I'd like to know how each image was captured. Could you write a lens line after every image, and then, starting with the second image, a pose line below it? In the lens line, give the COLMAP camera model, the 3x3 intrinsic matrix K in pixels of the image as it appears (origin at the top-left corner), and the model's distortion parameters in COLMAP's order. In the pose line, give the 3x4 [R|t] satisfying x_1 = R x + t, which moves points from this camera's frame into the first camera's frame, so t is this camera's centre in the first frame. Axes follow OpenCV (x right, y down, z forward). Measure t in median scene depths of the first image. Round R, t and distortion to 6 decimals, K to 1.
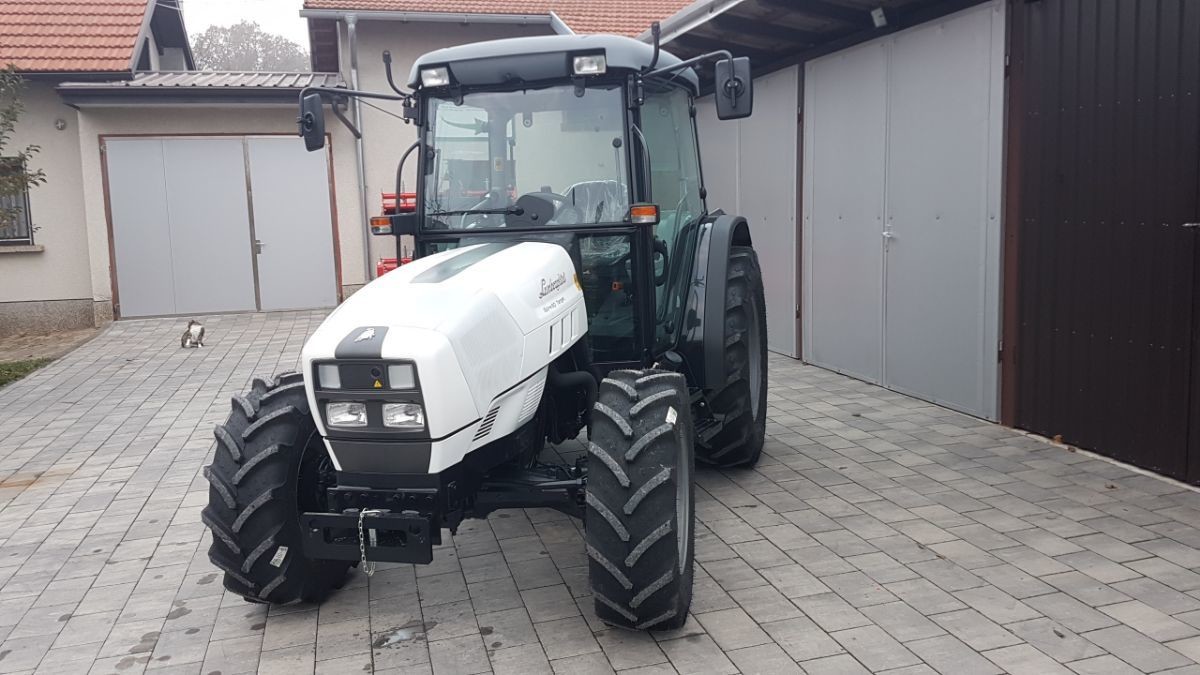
lens RADIAL K [[958.6, 0, 600.0], [0, 958.6, 337.5], [0, 0, 1]] dist [0.011356, -0.000556]
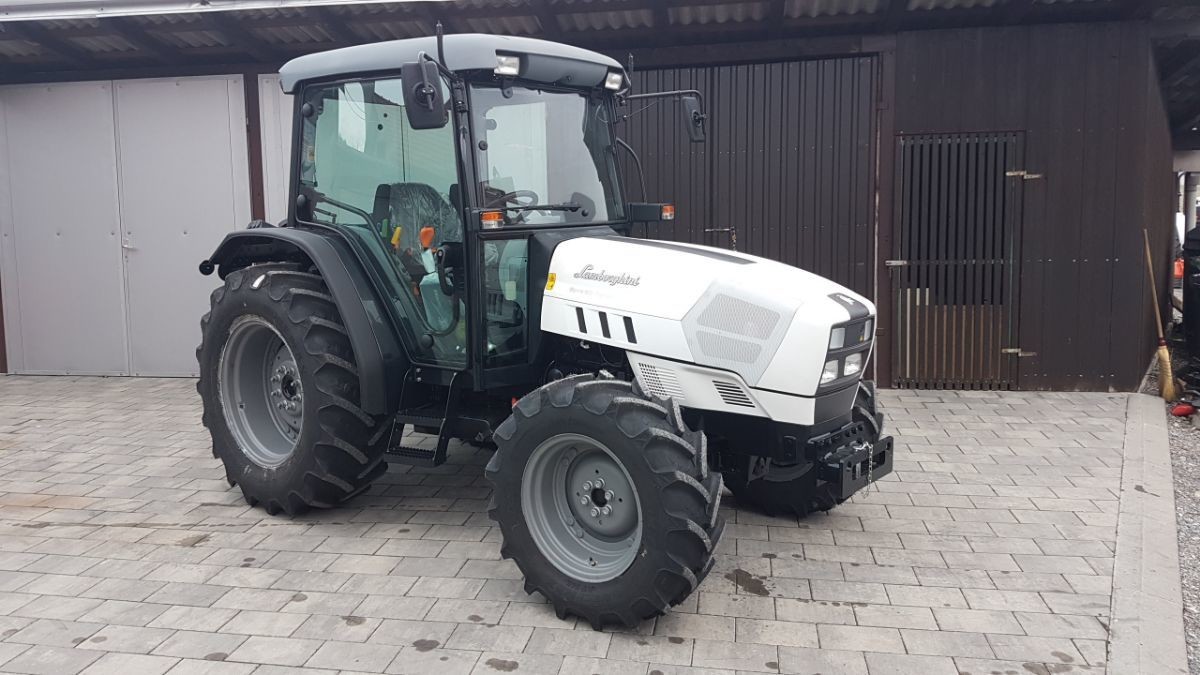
lens RADIAL K [[909.1, 0, 598.6], [0, 909.1, 327.1], [0, 0, 1]] dist [-0.001836, 0.000073]
pose [[0.394354, -0.078526, 0.915597, -0.962273], [0.125893, 0.991565, 0.030818, -0.028459], [-0.910294, 0.103114, 0.400914, 0.567698]]
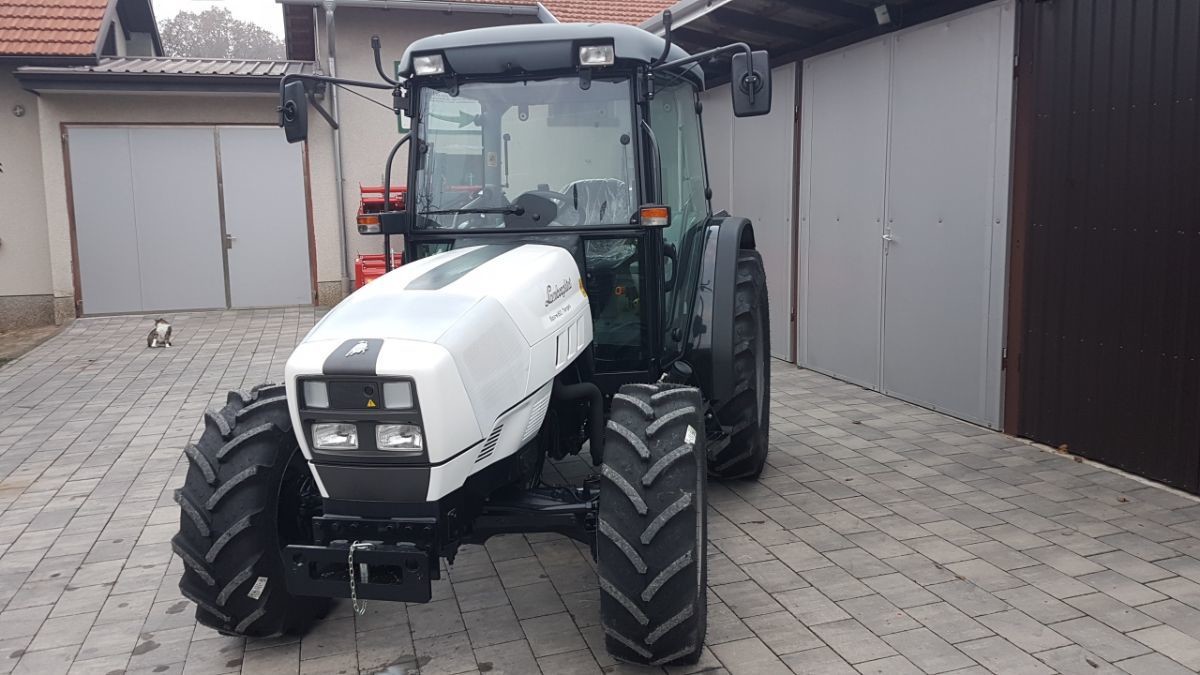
lens RADIAL K [[909.1, 0, 598.6], [0, 909.1, 327.1], [0, 0, 1]] dist [-0.001836, 0.000073]
pose [[0.998714, 0.005192, 0.050426, -0.049803], [-0.005460, 0.999972, 0.005183, -0.023128], [-0.050397, -0.005451, 0.998714, 0.110235]]
